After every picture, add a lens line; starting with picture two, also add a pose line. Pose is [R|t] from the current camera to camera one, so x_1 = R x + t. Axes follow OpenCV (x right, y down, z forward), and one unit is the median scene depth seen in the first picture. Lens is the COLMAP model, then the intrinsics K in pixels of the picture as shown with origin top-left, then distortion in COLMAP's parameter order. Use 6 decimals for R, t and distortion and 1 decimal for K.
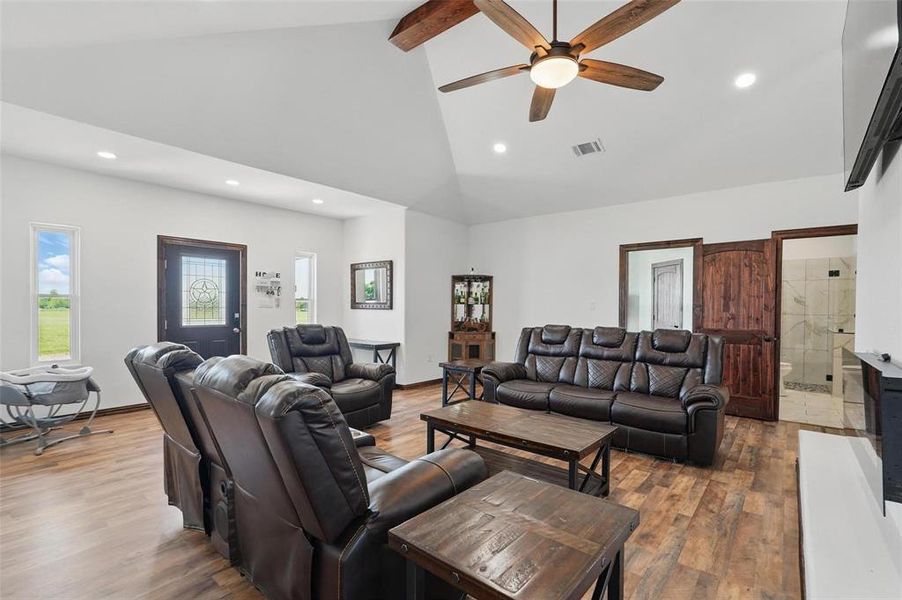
lens RADIAL K [[418.4, 0, 451.1], [0, 418.4, 315.3], [0, 0, 1]] dist [-0.000321, 0.000139]
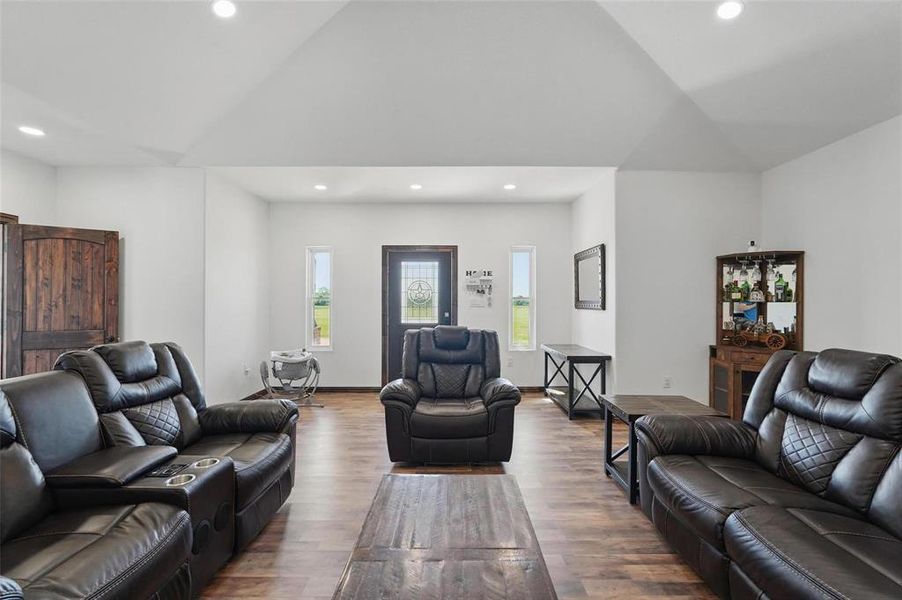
lens RADIAL K [[405.7, 0, 448.2], [0, 405.7, 305.9], [0, 0, 1]] dist [-0.001934, 0.000201]
pose [[0.637810, 0.001495, -0.770192, 0.255176], [-0.014056, 0.999854, -0.009700, -0.011221], [0.770065, 0.017013, 0.637738, 0.355740]]
